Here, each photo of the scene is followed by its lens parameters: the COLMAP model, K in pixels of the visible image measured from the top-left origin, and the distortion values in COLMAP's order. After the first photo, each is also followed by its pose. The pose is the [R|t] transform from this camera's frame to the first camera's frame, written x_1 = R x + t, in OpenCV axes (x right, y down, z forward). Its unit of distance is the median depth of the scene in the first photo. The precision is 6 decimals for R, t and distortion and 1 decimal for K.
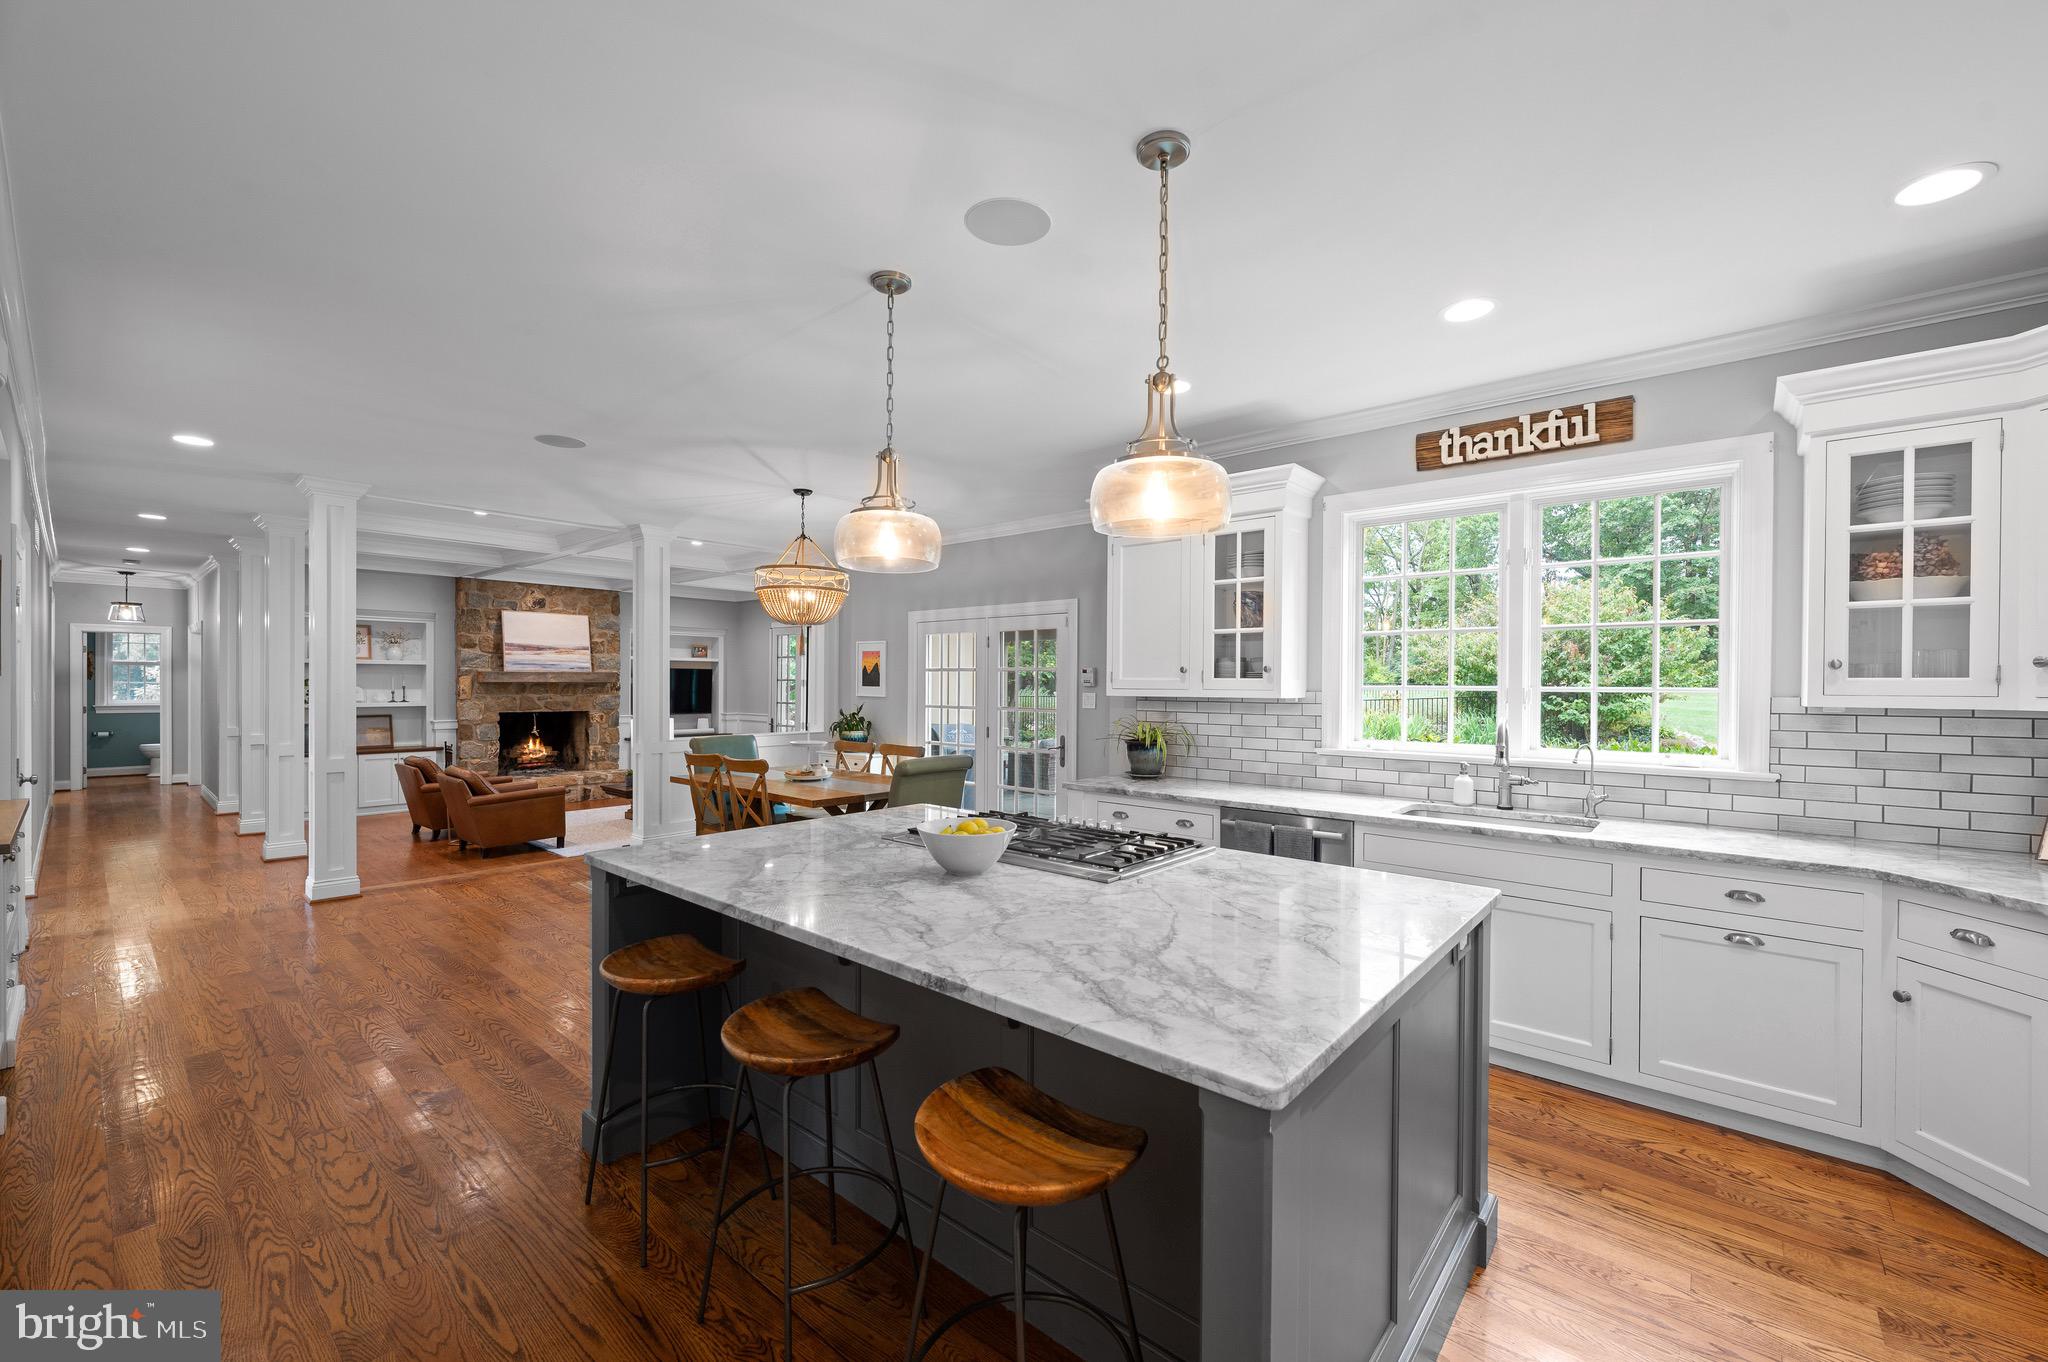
lens RADIAL K [[824.6, 0, 1033.6], [0, 824.6, 688.8], [0, 0, 1]] dist [-0.002705, 0.001164]
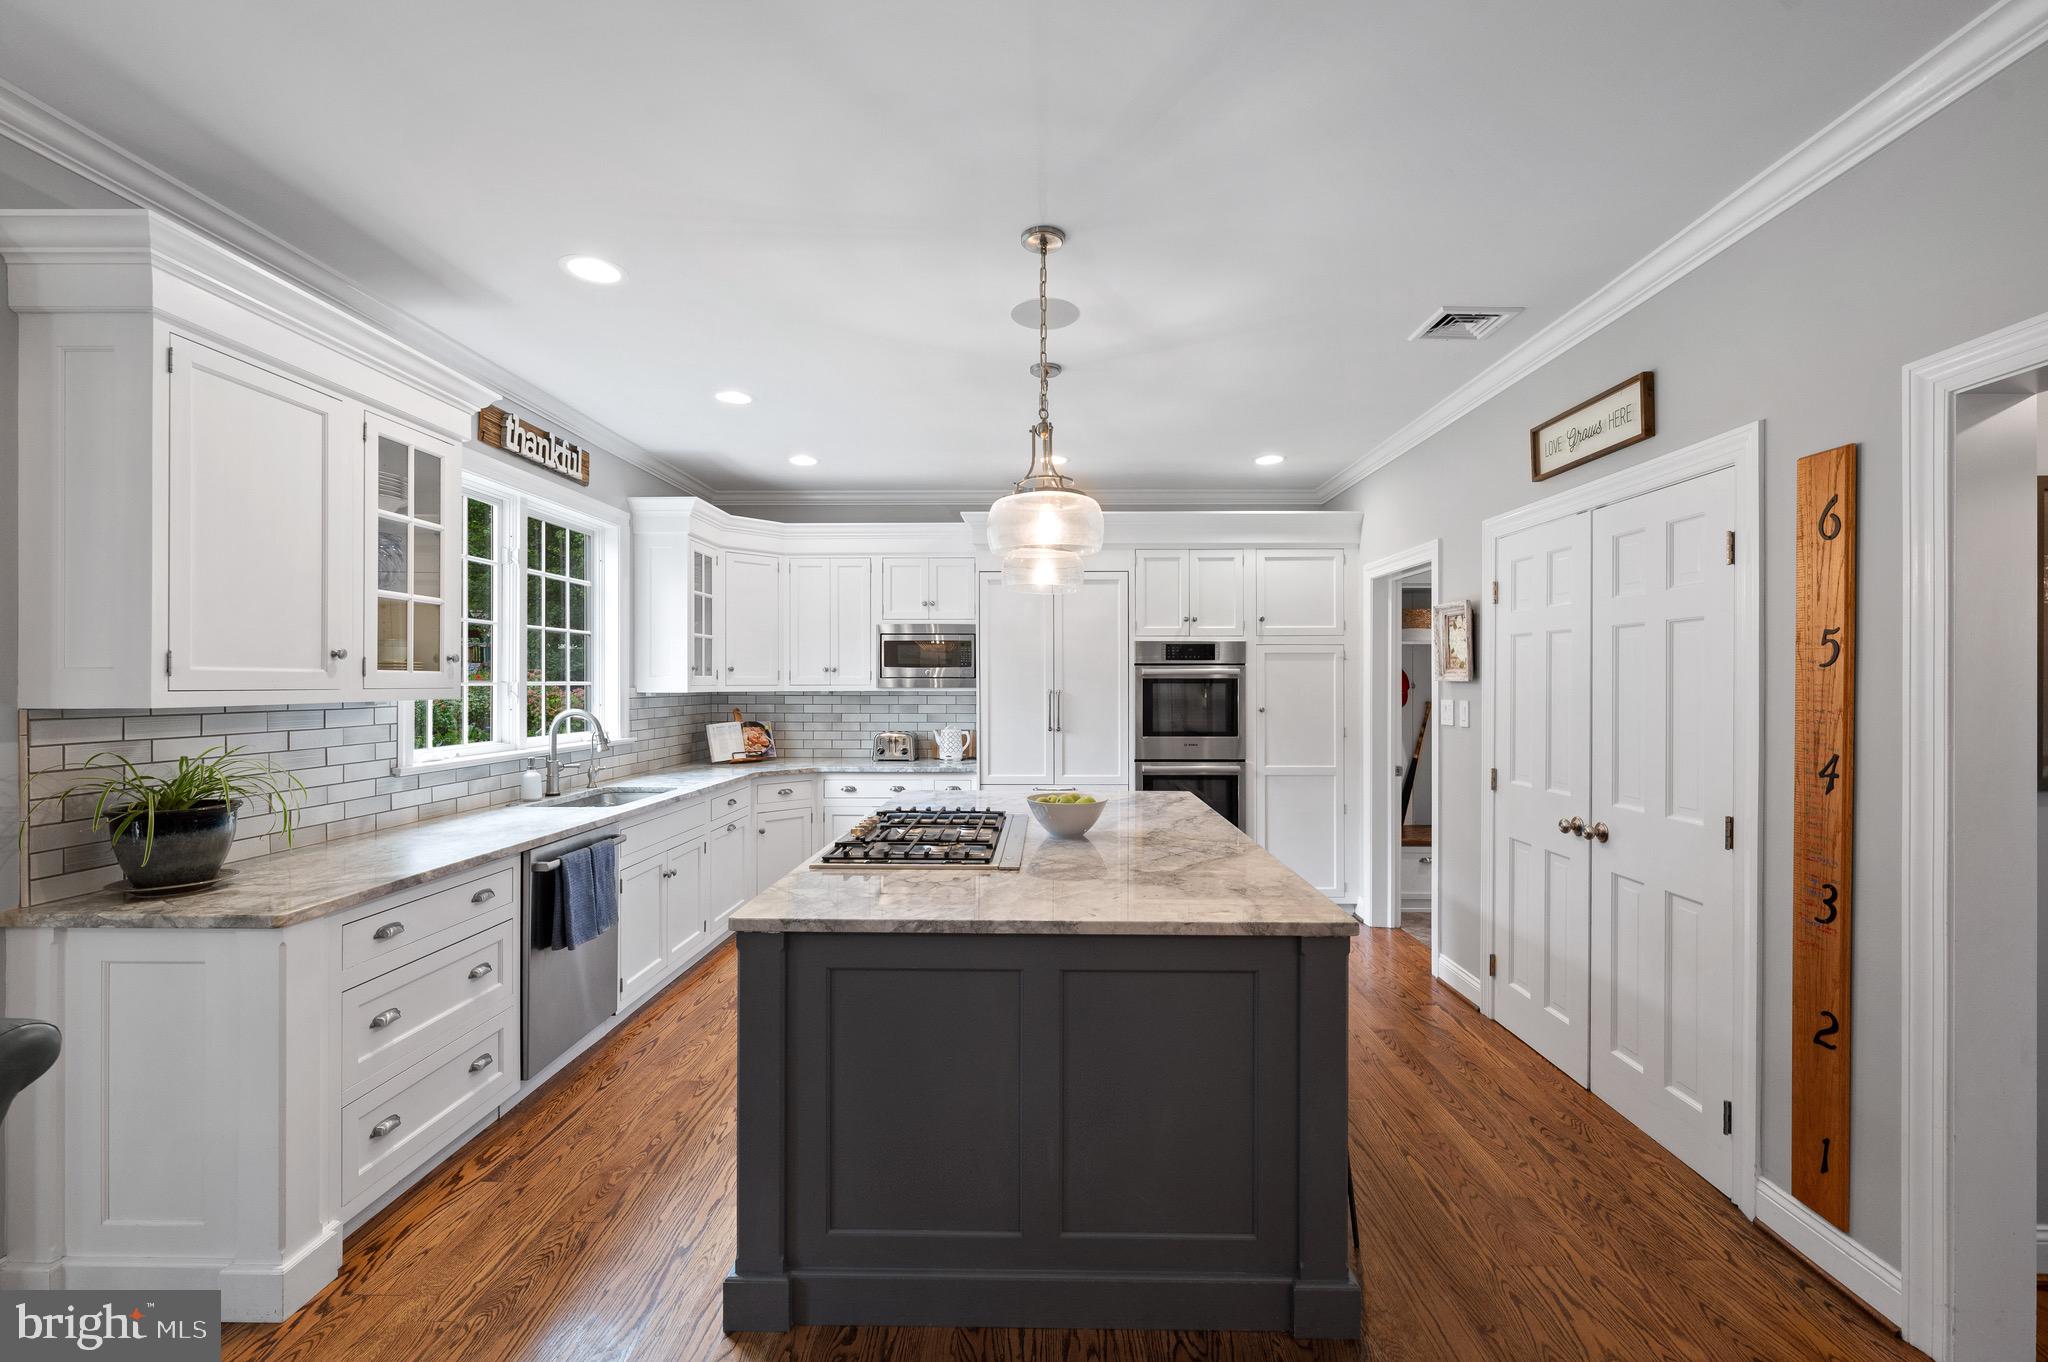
lens RADIAL K [[824.6, 0, 1025.9], [0, 824.6, 685.4], [0, 0, 1]] dist [-0.002705, 0.001164]
pose [[-0.634906, -0.008002, 0.772548, -0.224091], [0.001027, 0.999937, 0.011201, -0.003120], [-0.772589, 0.007905, -0.634858, 0.416265]]
